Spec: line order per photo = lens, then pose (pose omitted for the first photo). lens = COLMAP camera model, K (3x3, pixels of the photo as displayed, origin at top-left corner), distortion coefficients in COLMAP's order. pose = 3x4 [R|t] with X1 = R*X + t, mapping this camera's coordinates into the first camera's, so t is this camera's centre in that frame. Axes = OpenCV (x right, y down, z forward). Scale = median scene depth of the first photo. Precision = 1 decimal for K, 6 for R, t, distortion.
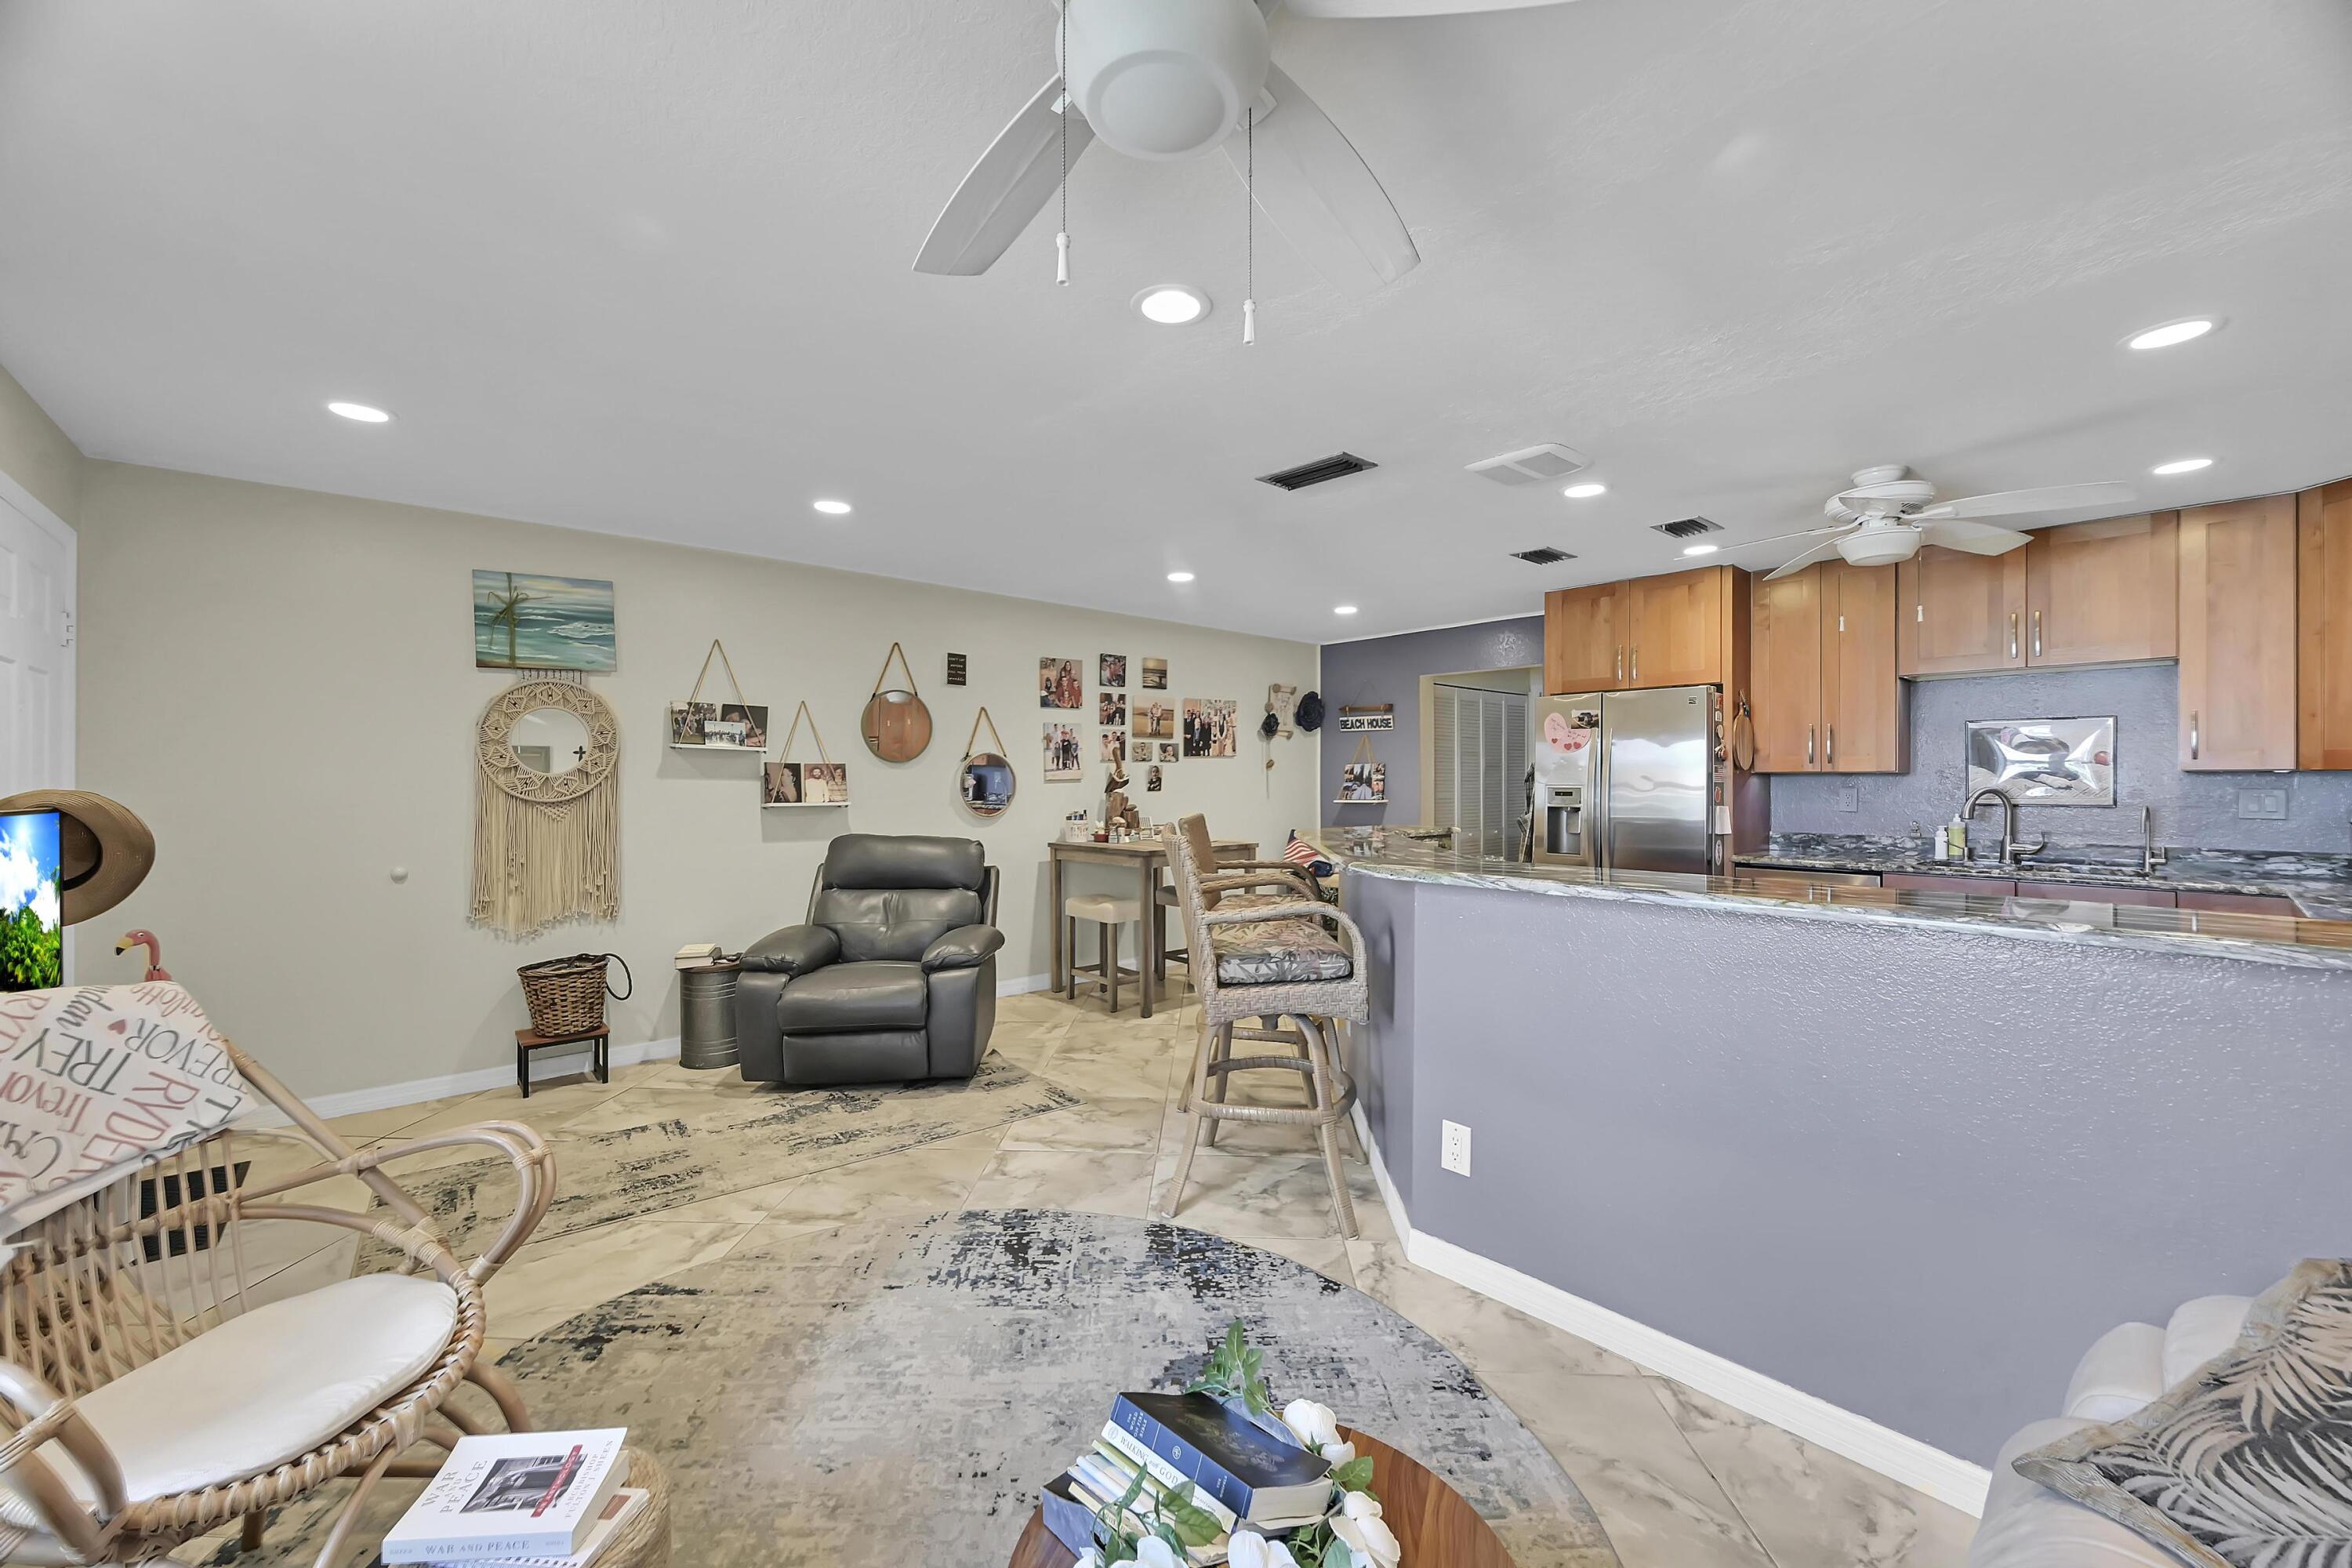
lens RADIAL K [[925.4, 0, 1167.7], [0, 925.4, 779.7], [0, 0, 1]] dist [-0.001690, 0.000003]
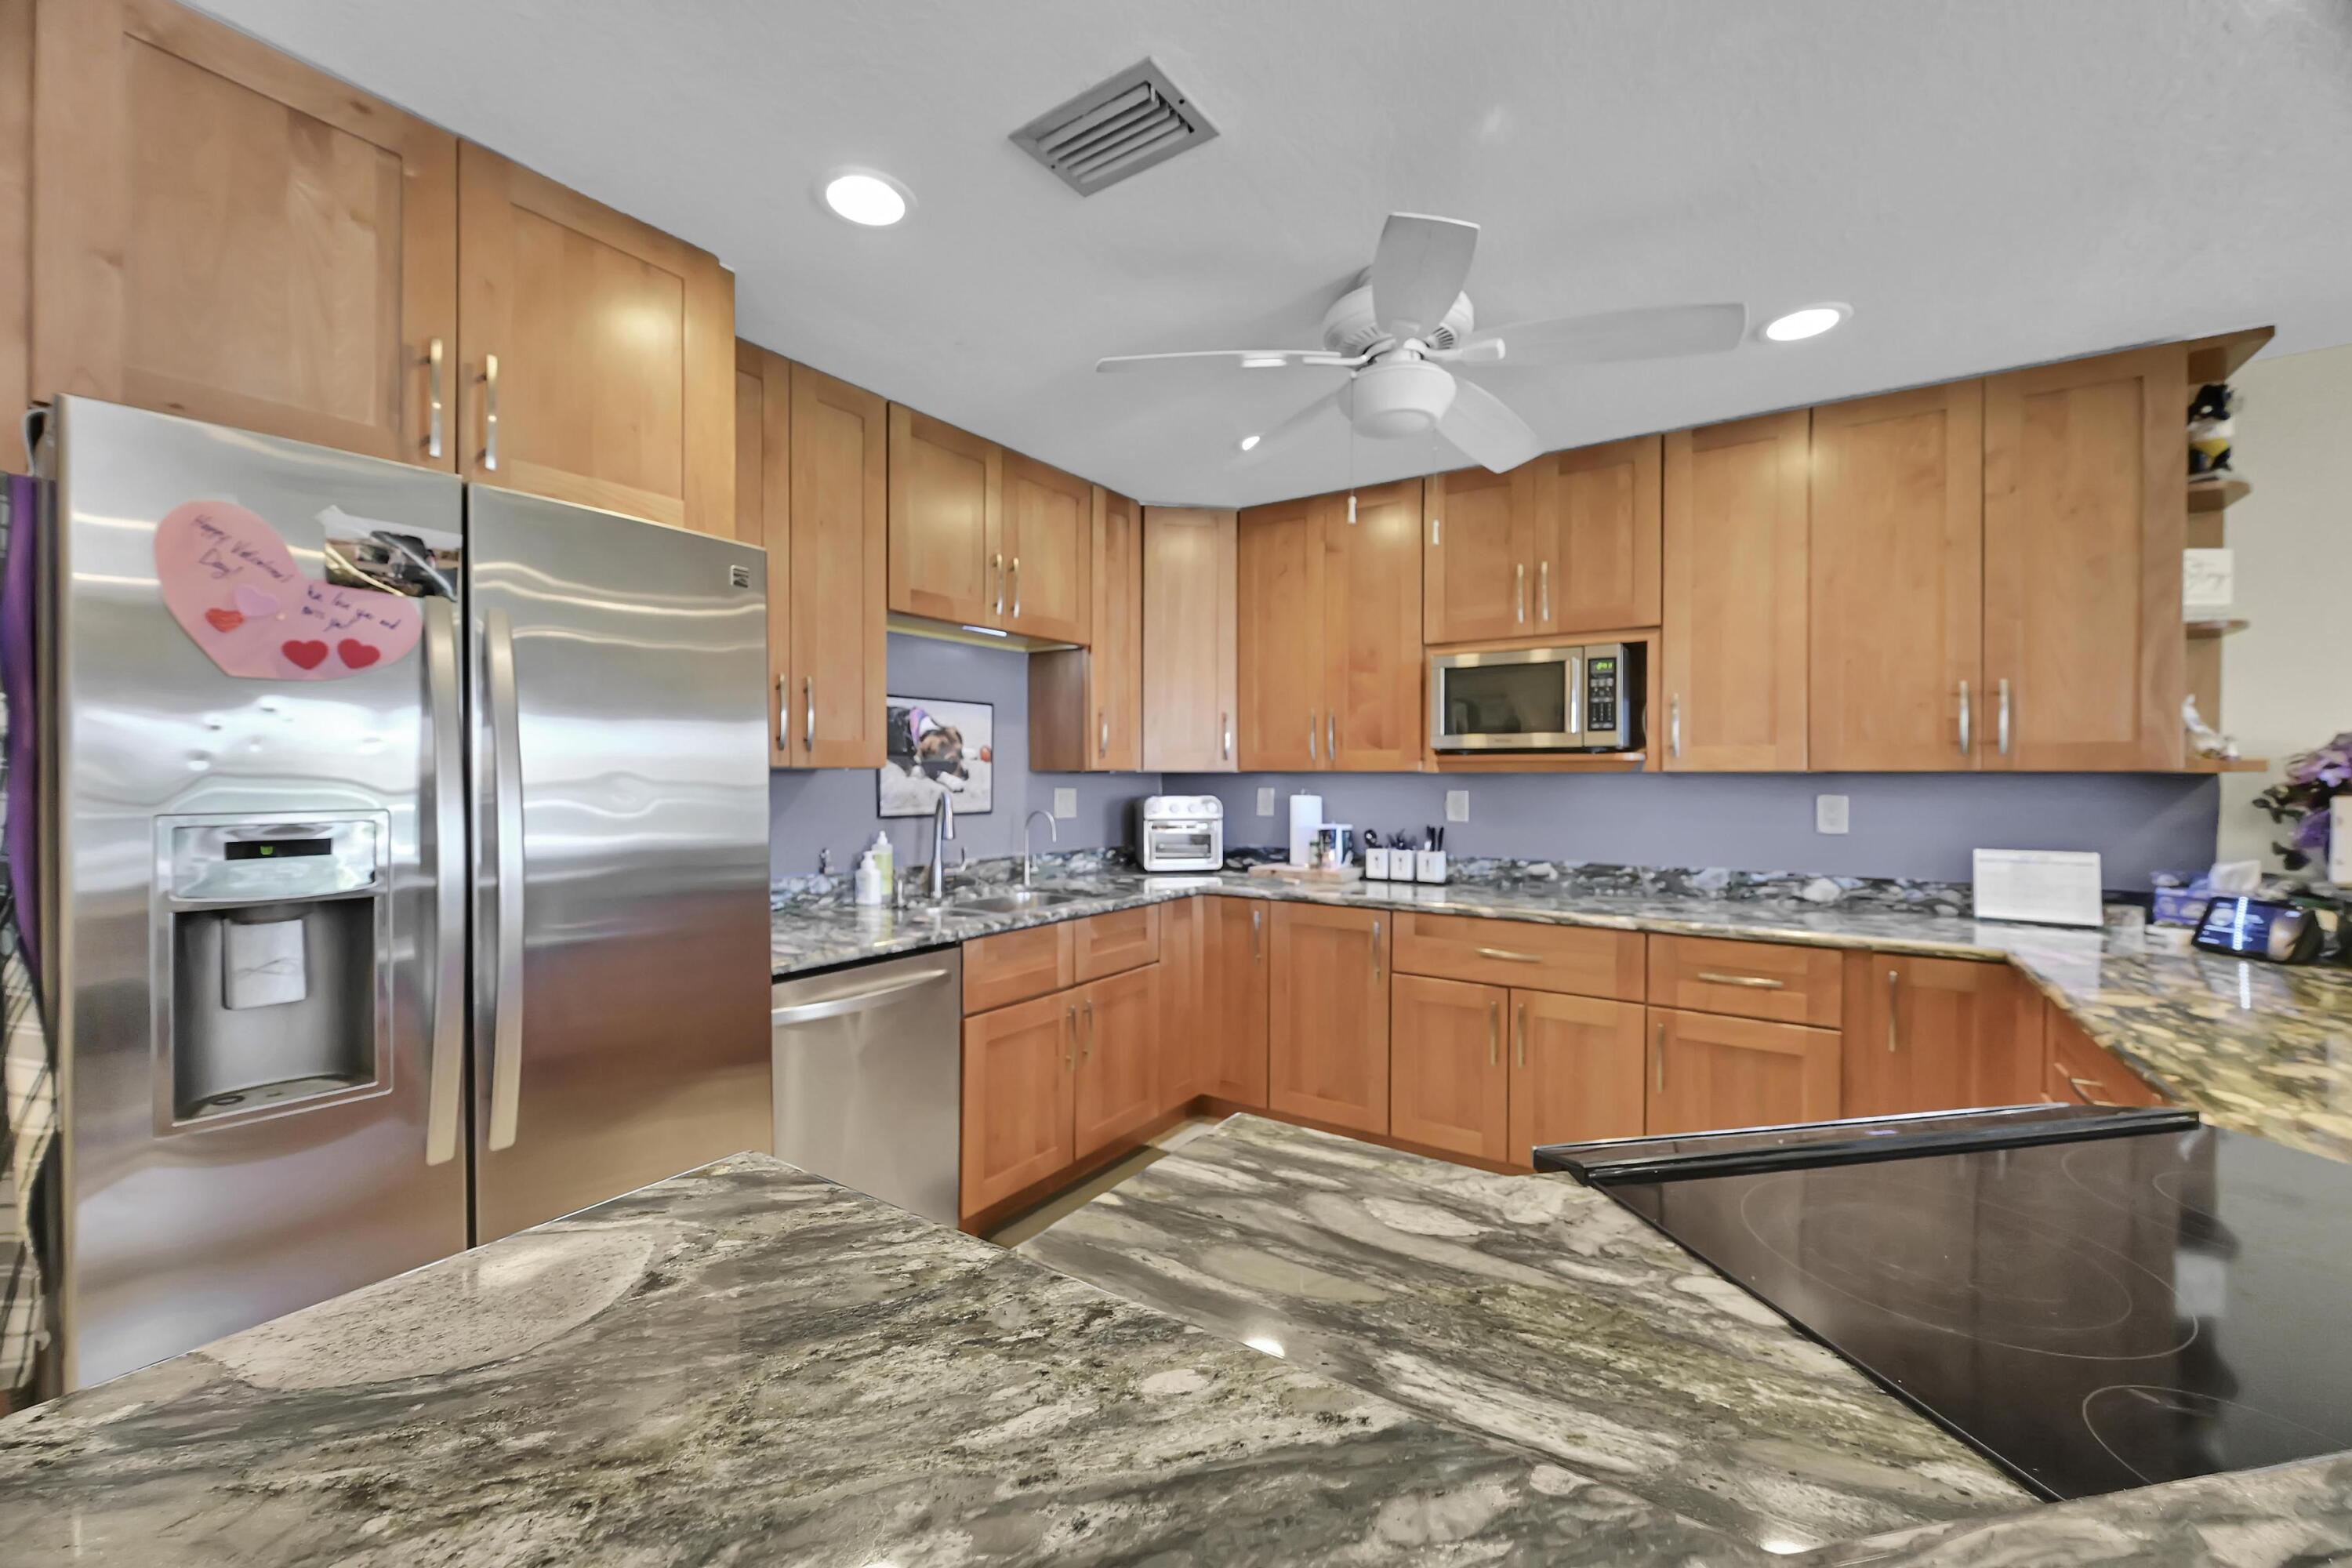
lens RADIAL K [[925.4, 0, 1167.7], [0, 925.4, 779.7], [0, 0, 1]] dist [-0.001690, 0.000003]
pose [[-0.246609, -0.007372, 0.969087, 0.170240], [-0.003037, 0.999972, 0.006834, -0.006331], [-0.969110, -0.001258, -0.246624, 1.026690]]
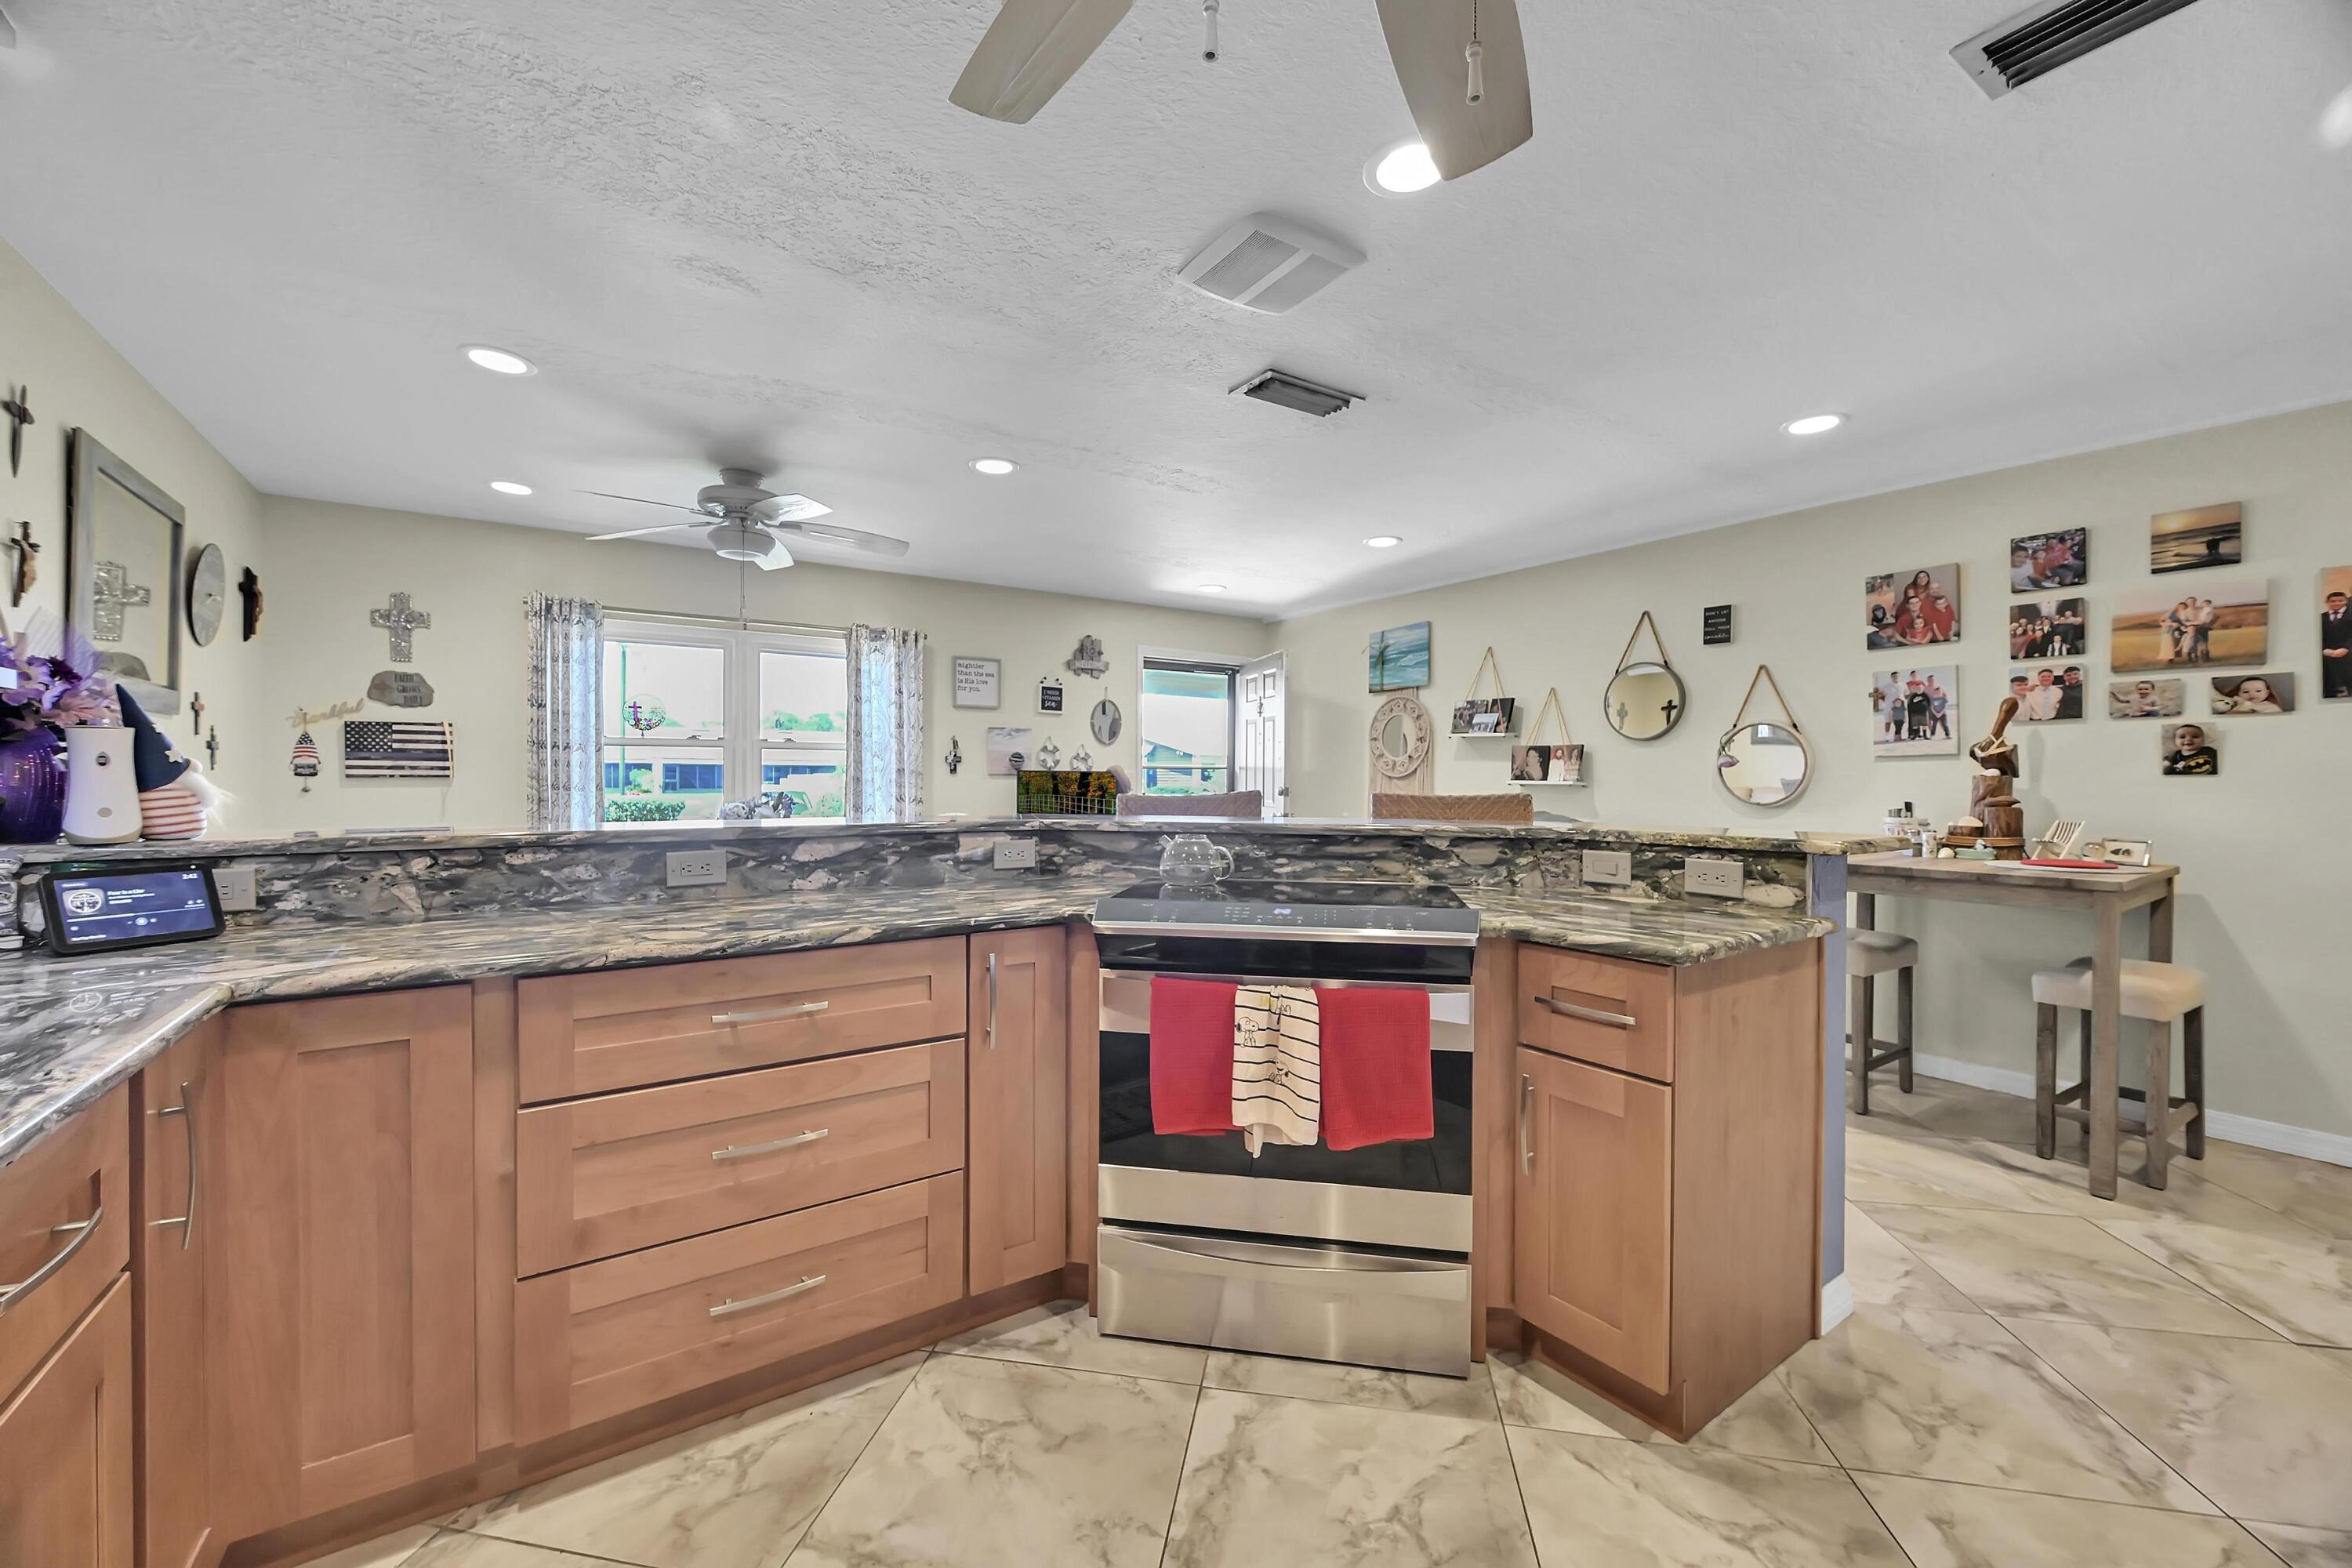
lens RADIAL K [[919.1, 0, 1169.5], [0, 919.1, 783.6], [0, 0, 1]] dist [-0.000914, 0.000073]
pose [[-0.122357, 0.007340, -0.992459, 0.821904], [-0.004263, 0.999960, 0.007921, 0.022788], [0.992477, 0.005200, -0.122321, 0.781374]]
